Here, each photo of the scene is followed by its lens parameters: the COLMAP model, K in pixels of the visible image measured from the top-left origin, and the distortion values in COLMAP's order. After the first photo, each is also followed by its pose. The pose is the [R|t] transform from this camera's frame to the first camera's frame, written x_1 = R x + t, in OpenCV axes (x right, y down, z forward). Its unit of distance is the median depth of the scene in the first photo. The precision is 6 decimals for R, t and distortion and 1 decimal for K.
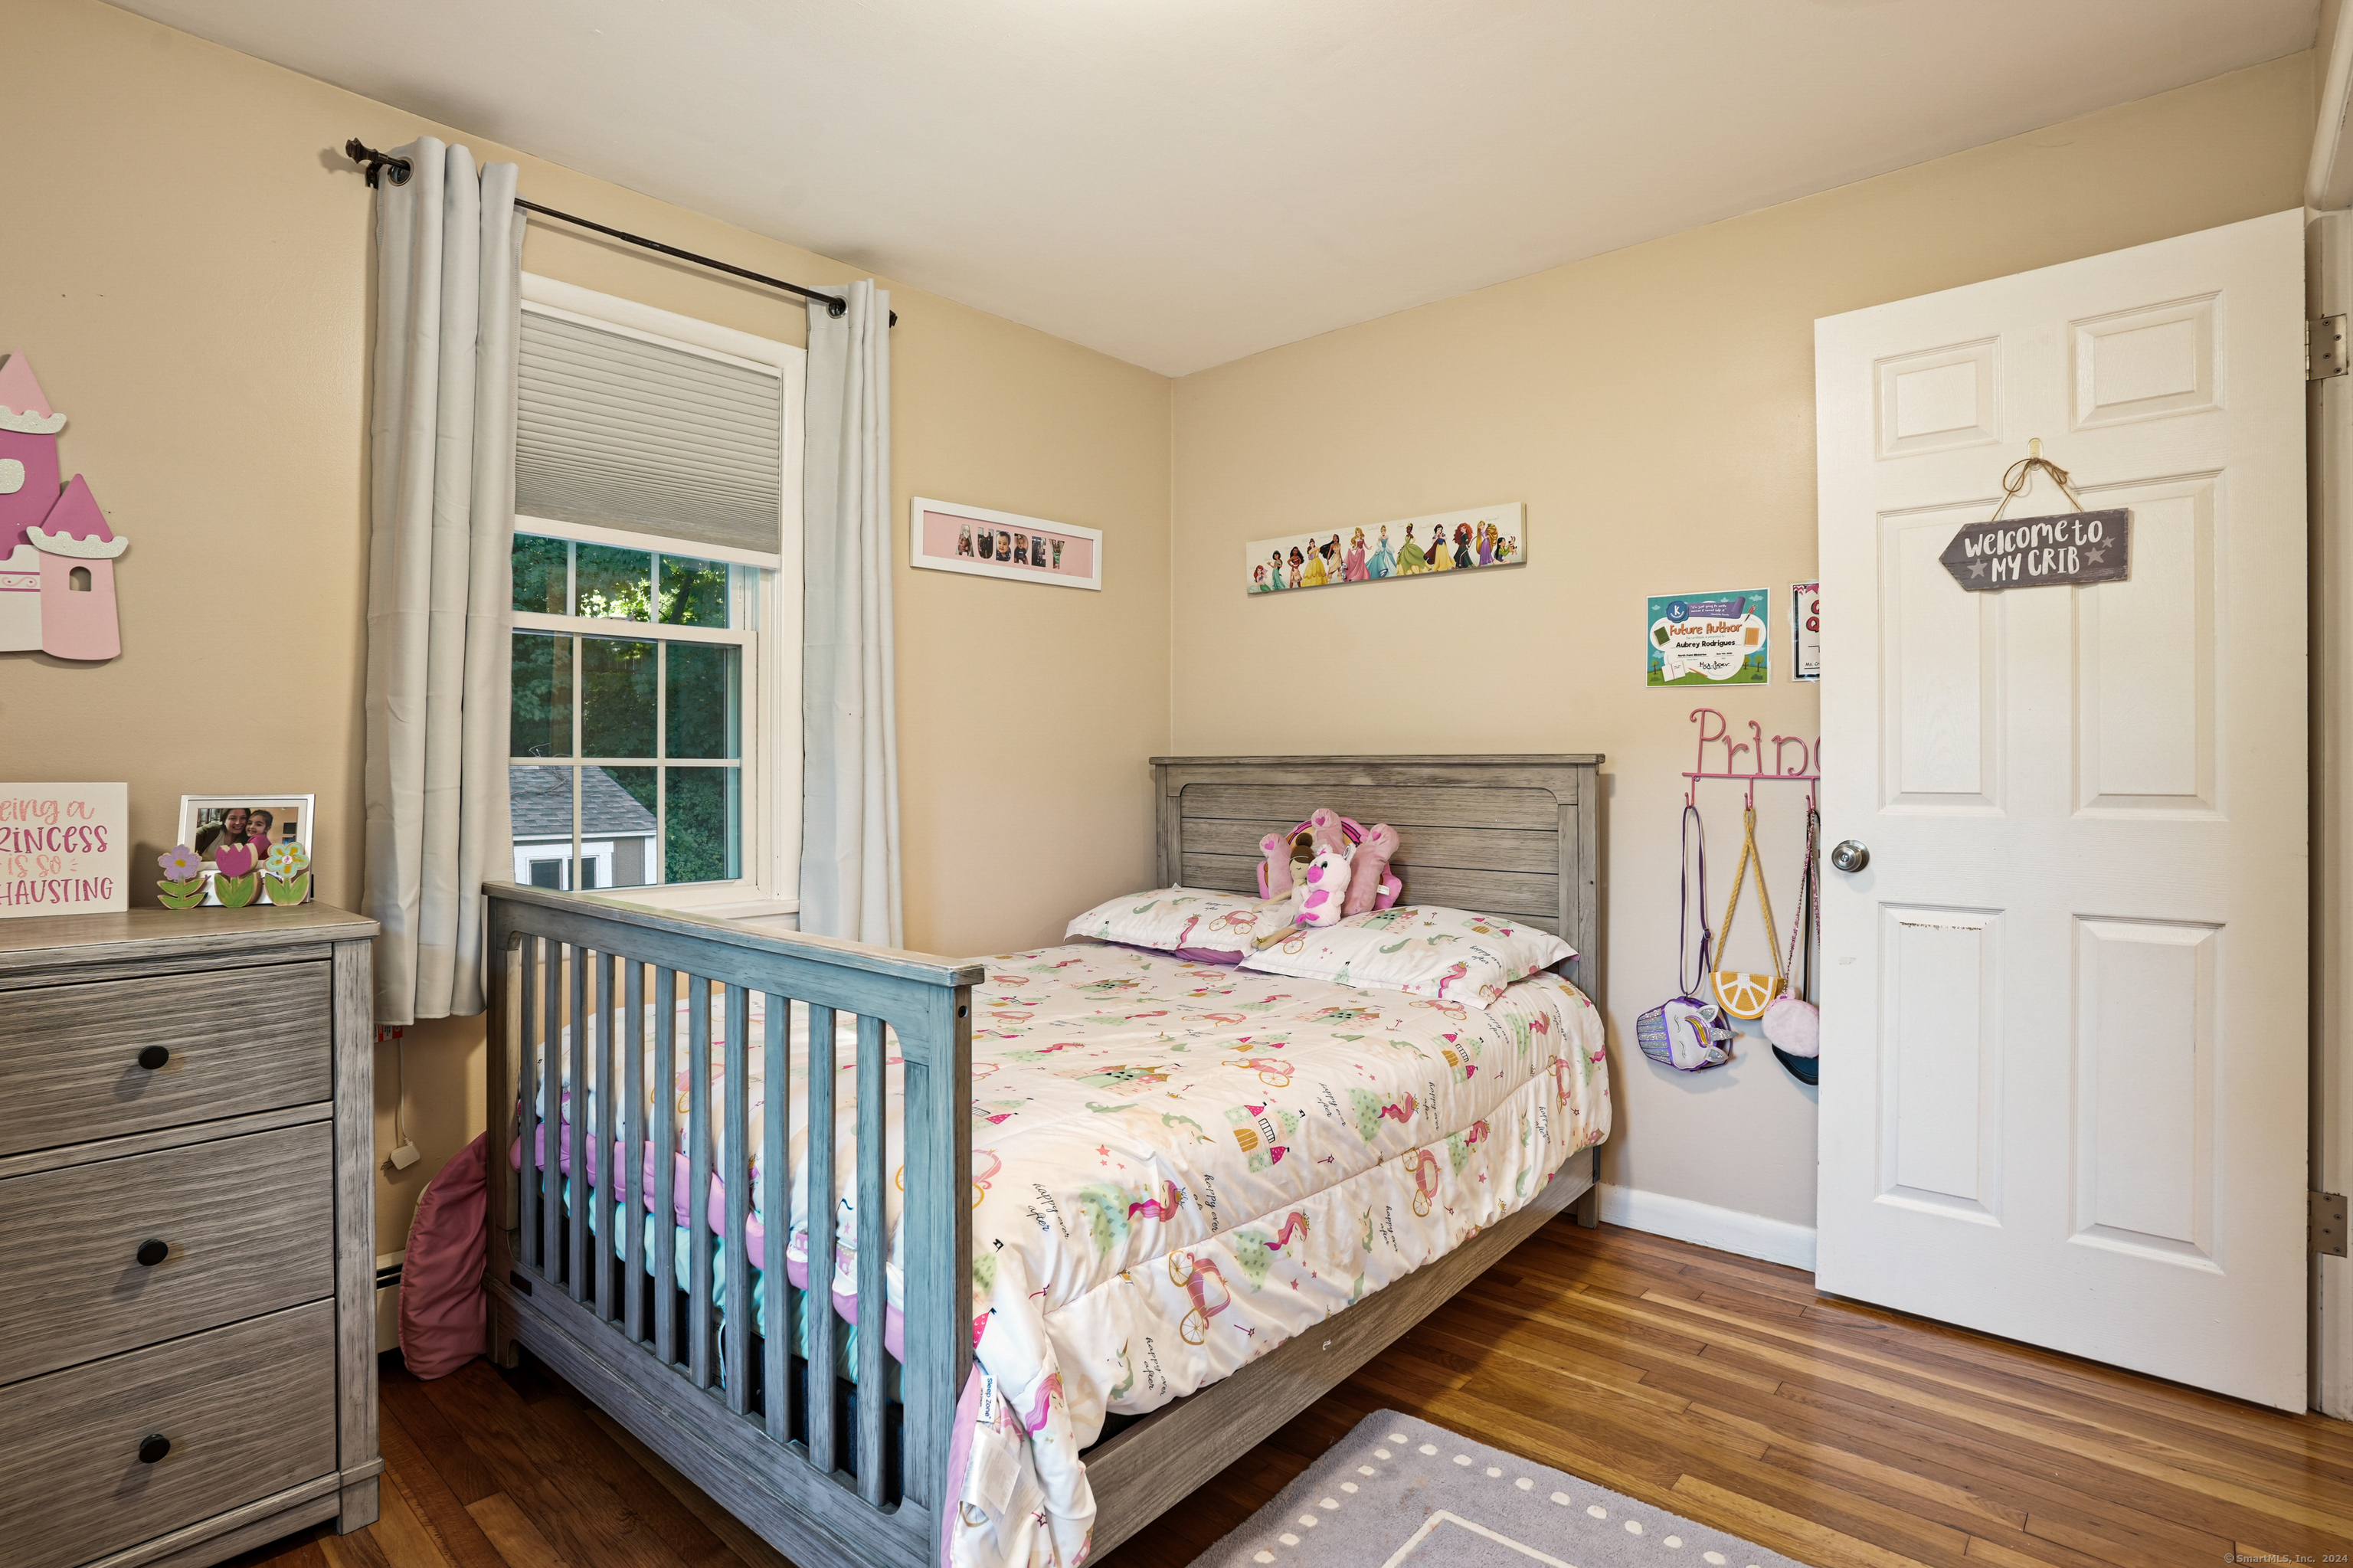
lens RADIAL K [[1181.5, 0, 1177.6], [0, 1181.5, 775.0], [0, 0, 1]] dist [-0.043533, 0.004880]
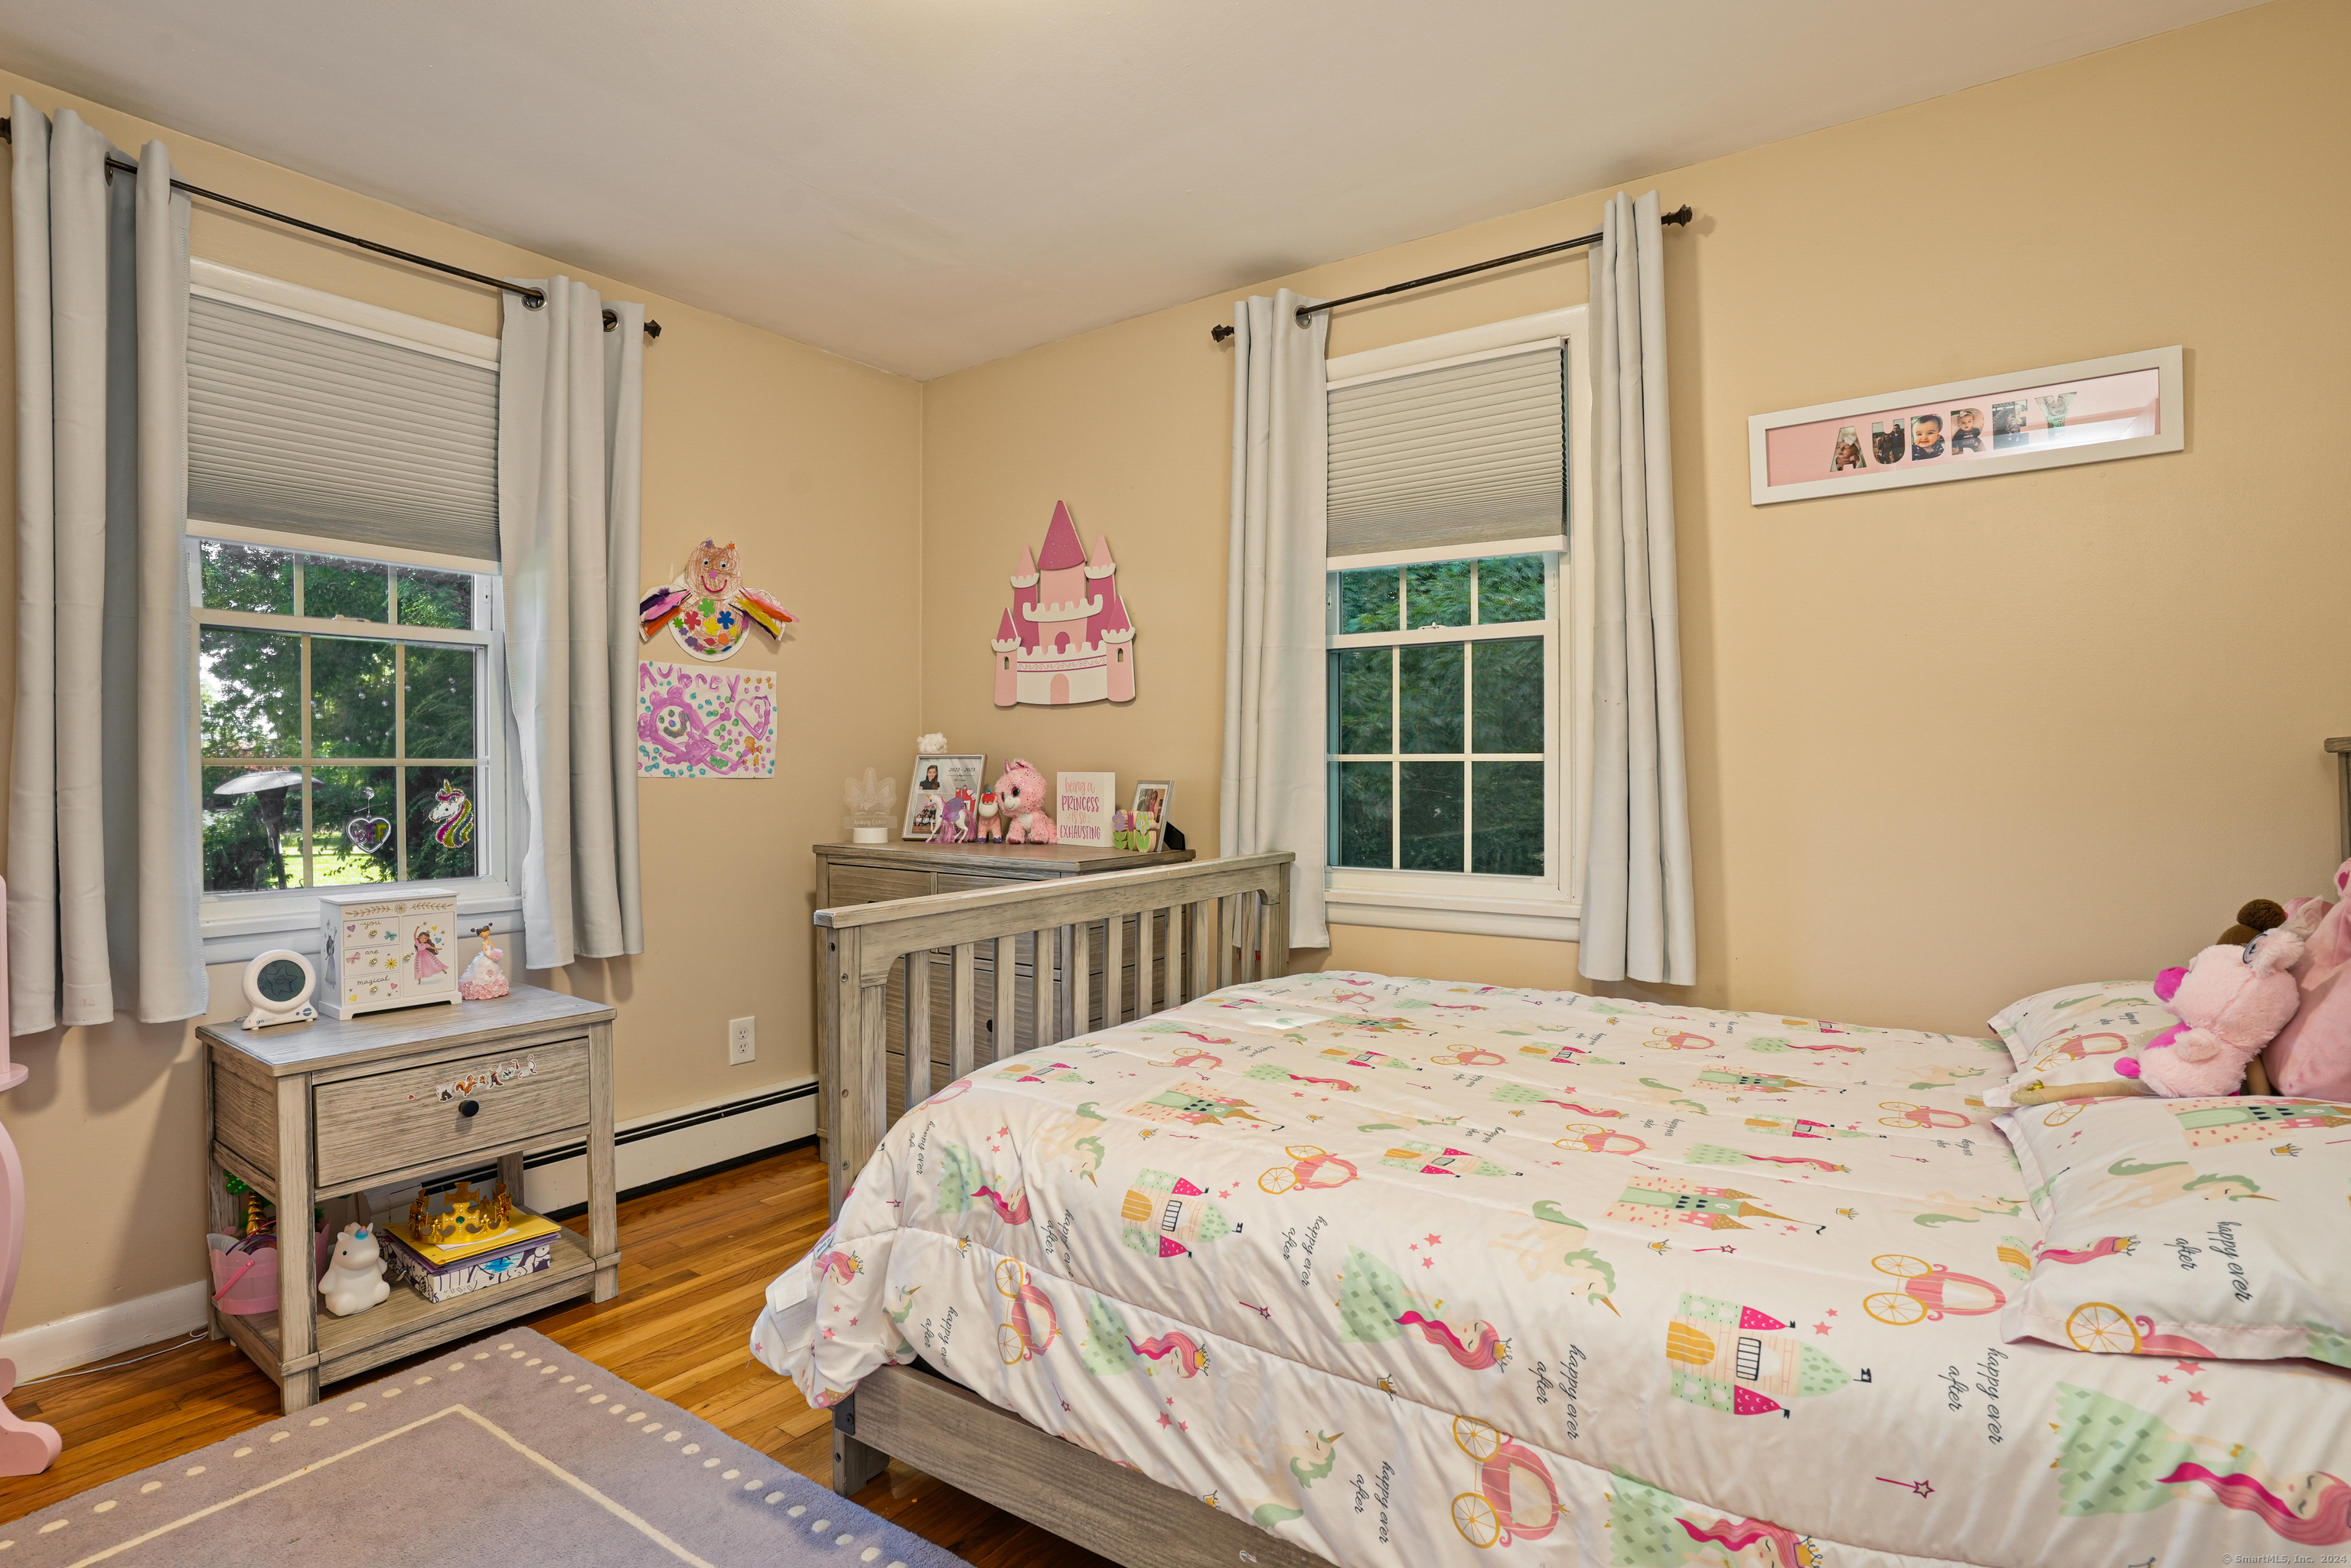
lens RADIAL K [[1180.5, 0, 1178.6], [0, 1180.5, 779.4], [0, 0, 1]] dist [-0.043533, 0.004880]
pose [[0.111529, 0.014053, -0.993662, 0.663604], [-0.002943, 0.999900, 0.013810, -0.005247], [0.993757, 0.001384, 0.111559, 0.698711]]
